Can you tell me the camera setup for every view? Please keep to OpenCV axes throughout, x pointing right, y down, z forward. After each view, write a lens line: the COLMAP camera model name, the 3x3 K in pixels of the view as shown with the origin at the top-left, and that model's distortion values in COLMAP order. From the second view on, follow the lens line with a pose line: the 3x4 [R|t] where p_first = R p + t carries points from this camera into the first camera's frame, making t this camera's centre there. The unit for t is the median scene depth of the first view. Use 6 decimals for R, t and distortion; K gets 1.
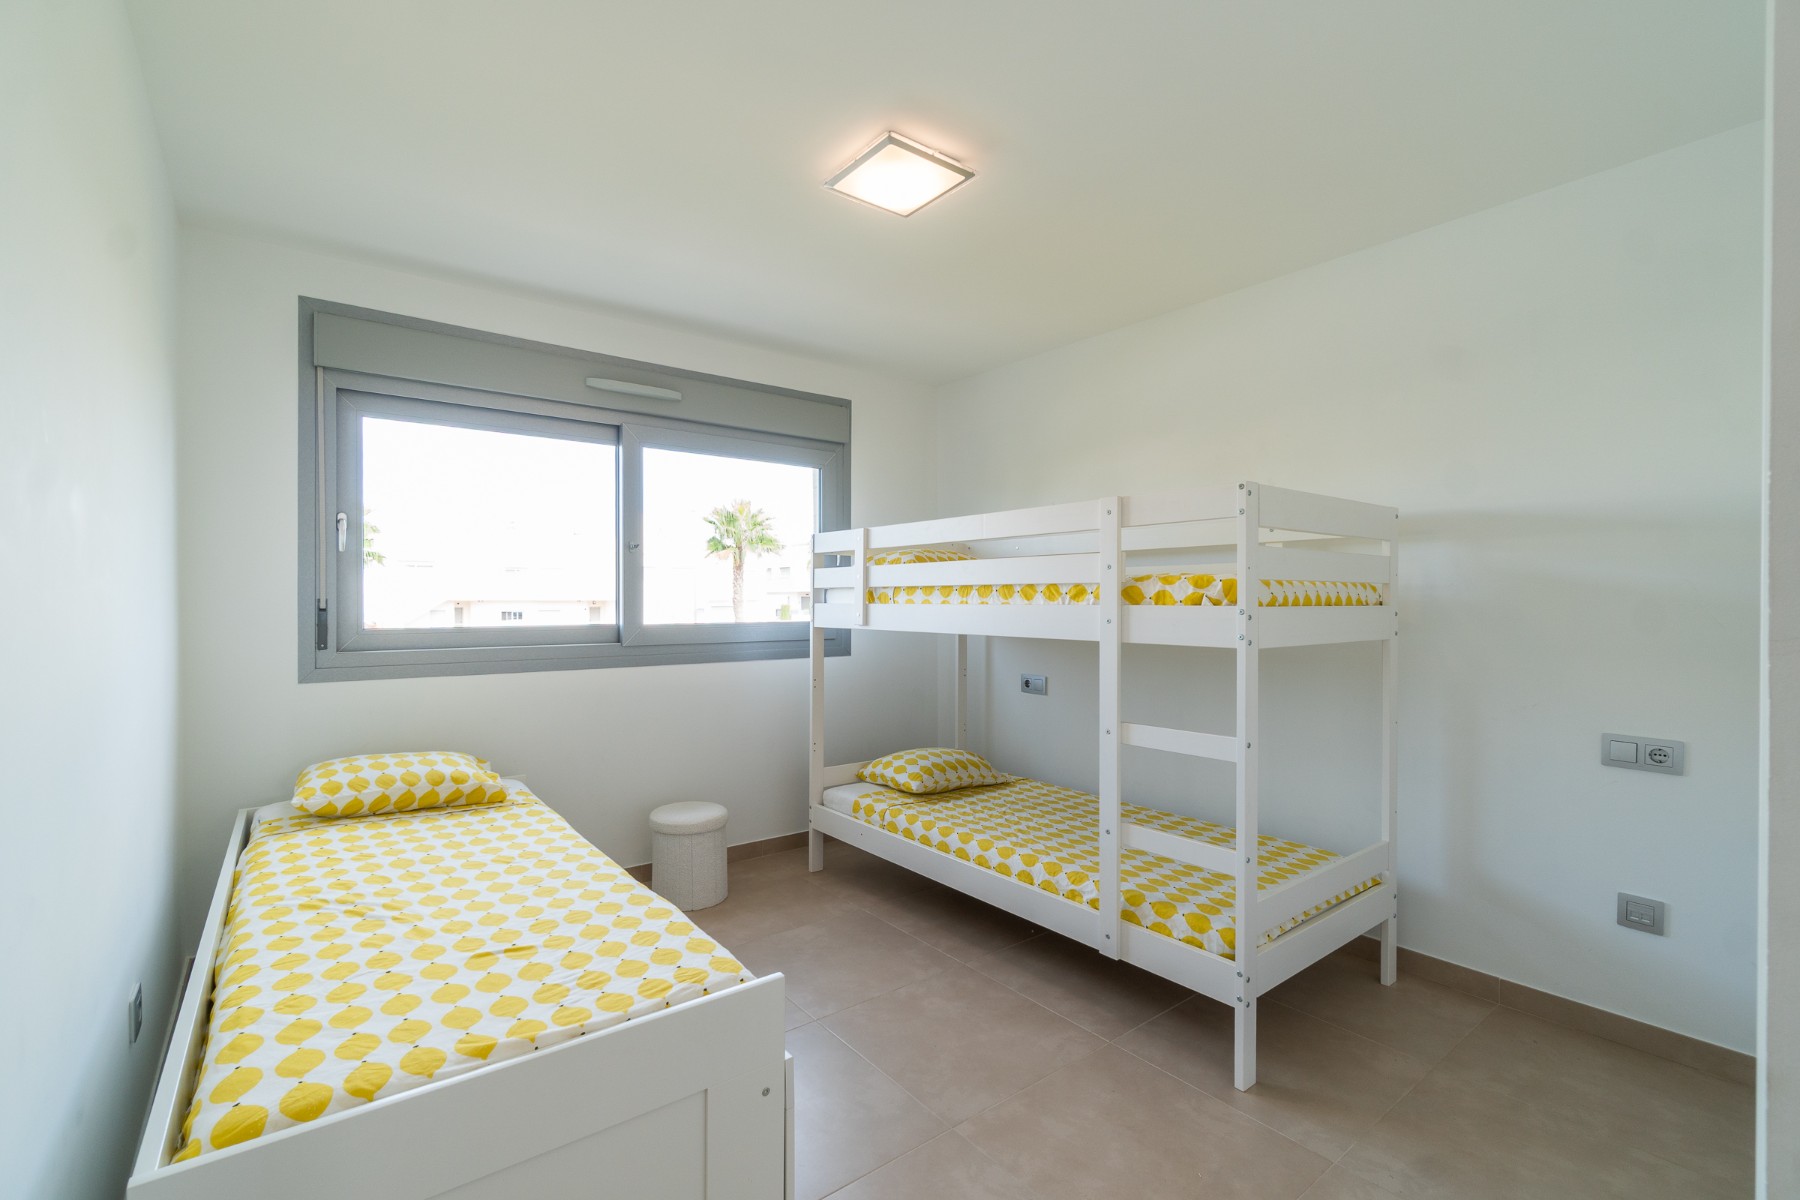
lens RADIAL K [[788.0, 0, 891.4], [0, 788.0, 608.2], [0, 0, 1]] dist [-0.007367, 0.003740]
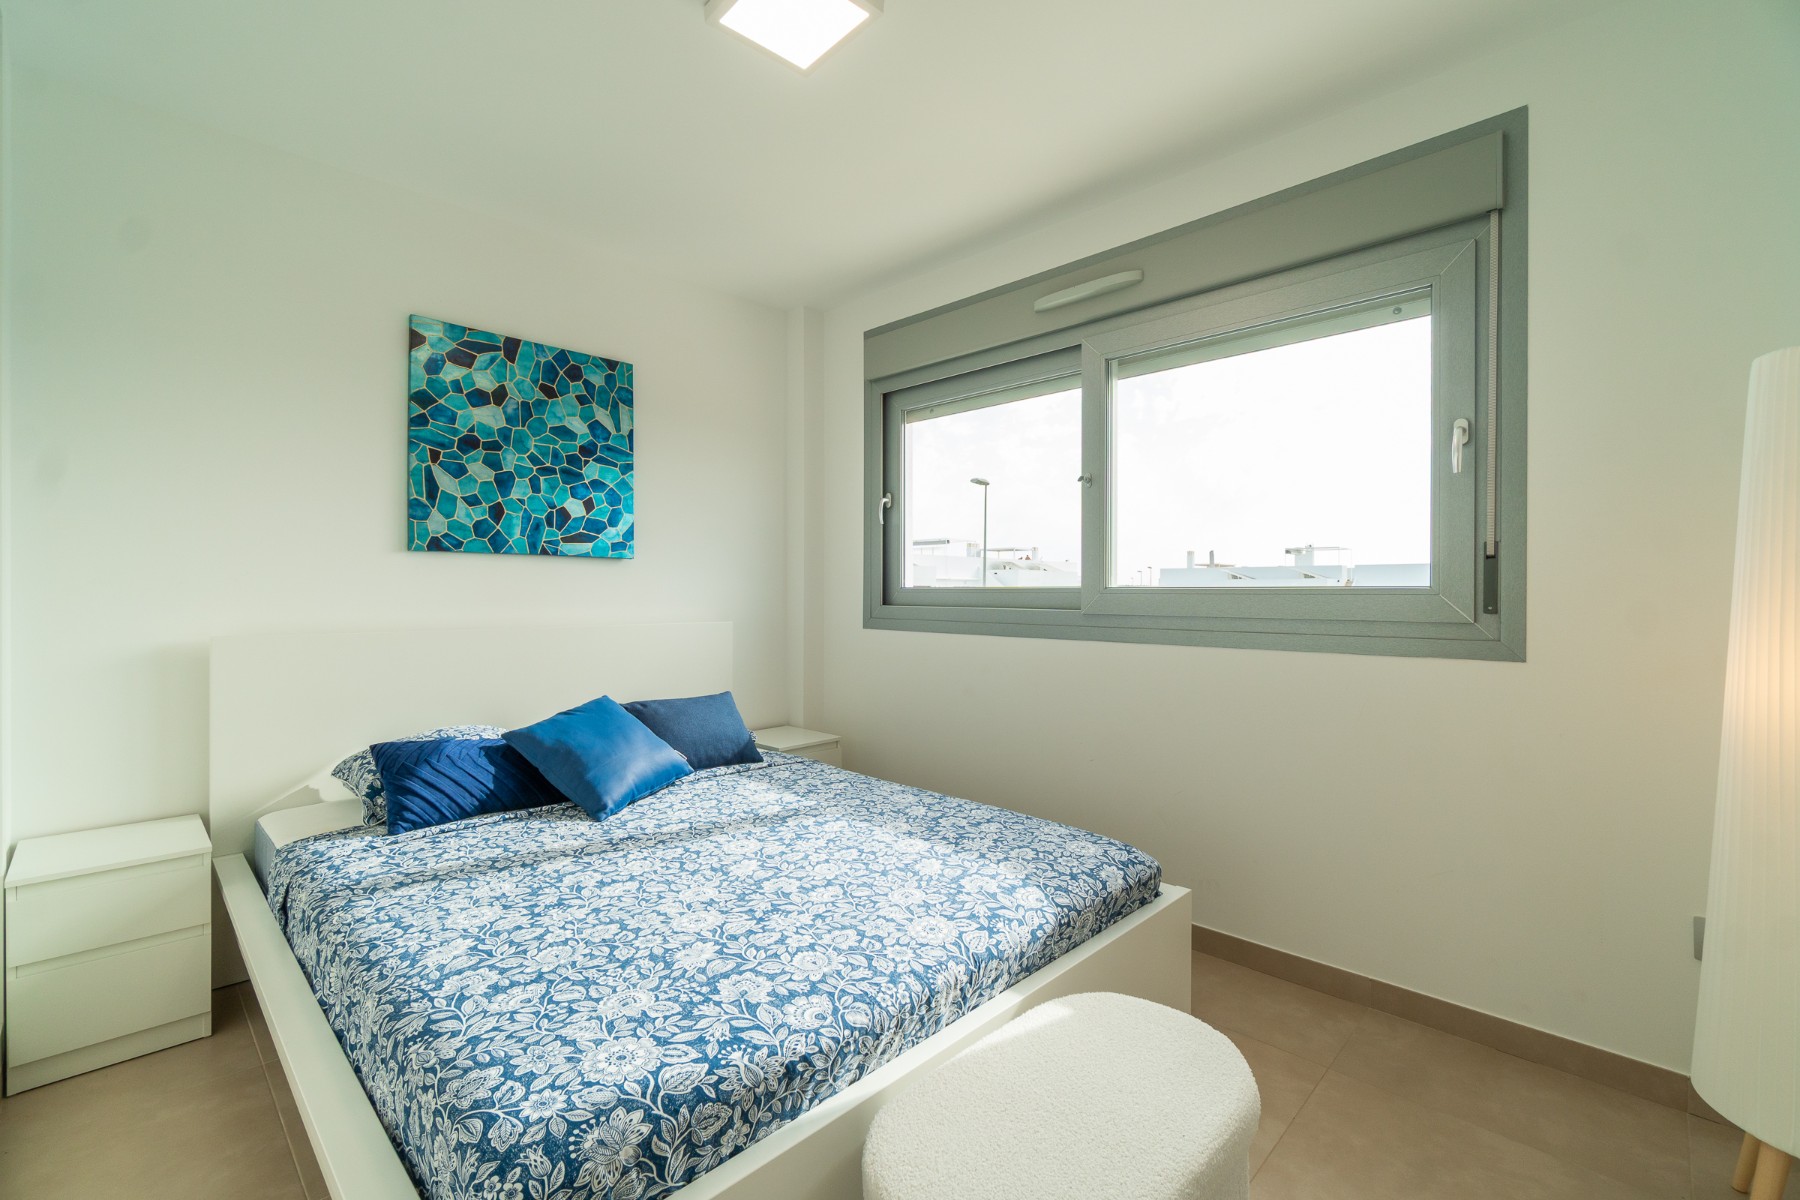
lens RADIAL K [[788.0, 0, 874.1], [0, 788.0, 594.4], [0, 0, 1]] dist [-0.007367, 0.003740]
pose [[0.105595, -0.000275, -0.994409, 0.542708], [-0.014008, 0.999900, -0.001764, 0.040661], [0.994311, 0.014116, 0.105580, 0.861854]]
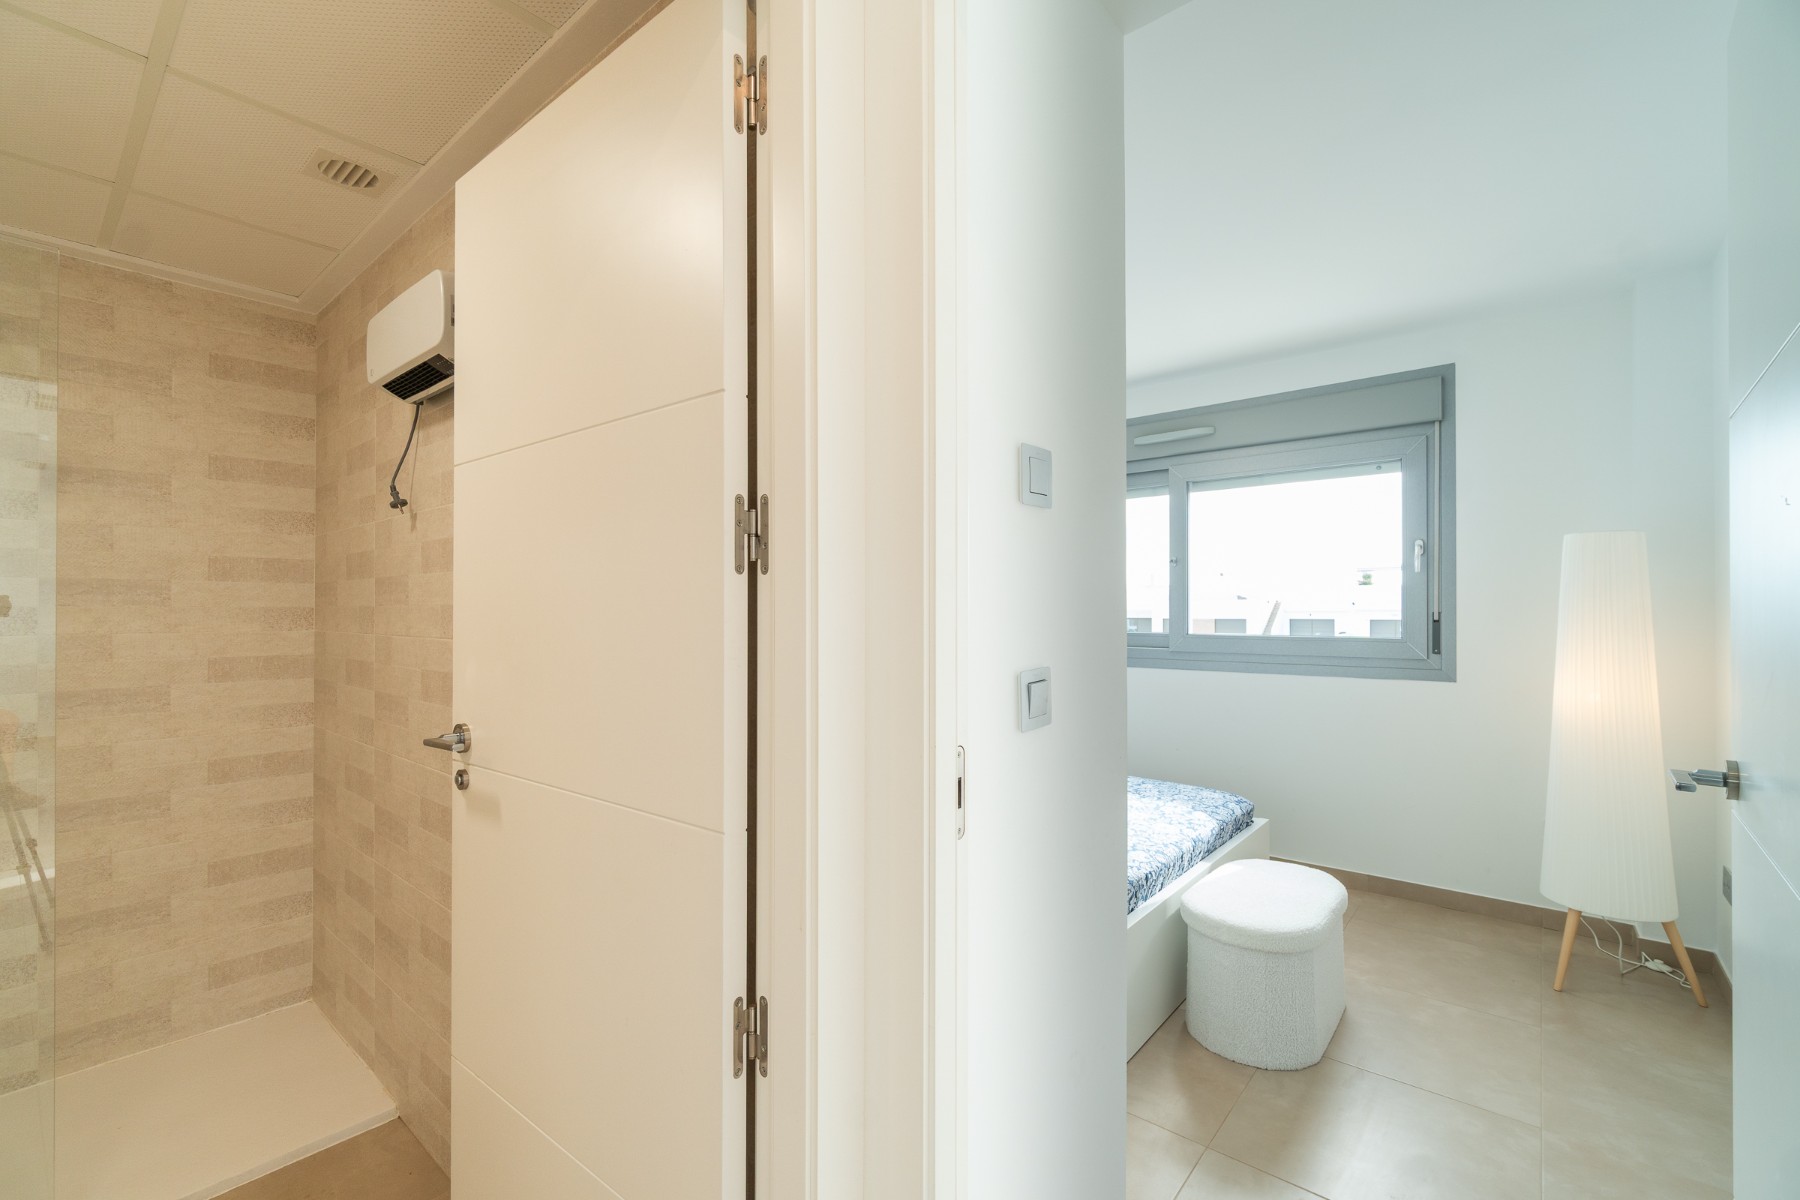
lens RADIAL K [[788.0, 0, 875.9], [0, 788.0, 607.3], [0, 0, 1]] dist [-0.007367, 0.003740]
pose [[0.181602, -0.008704, -0.983334, 0.933025], [-0.012269, 0.999863, -0.011116, 0.000832], [0.983296, 0.014083, 0.181471, 0.418038]]
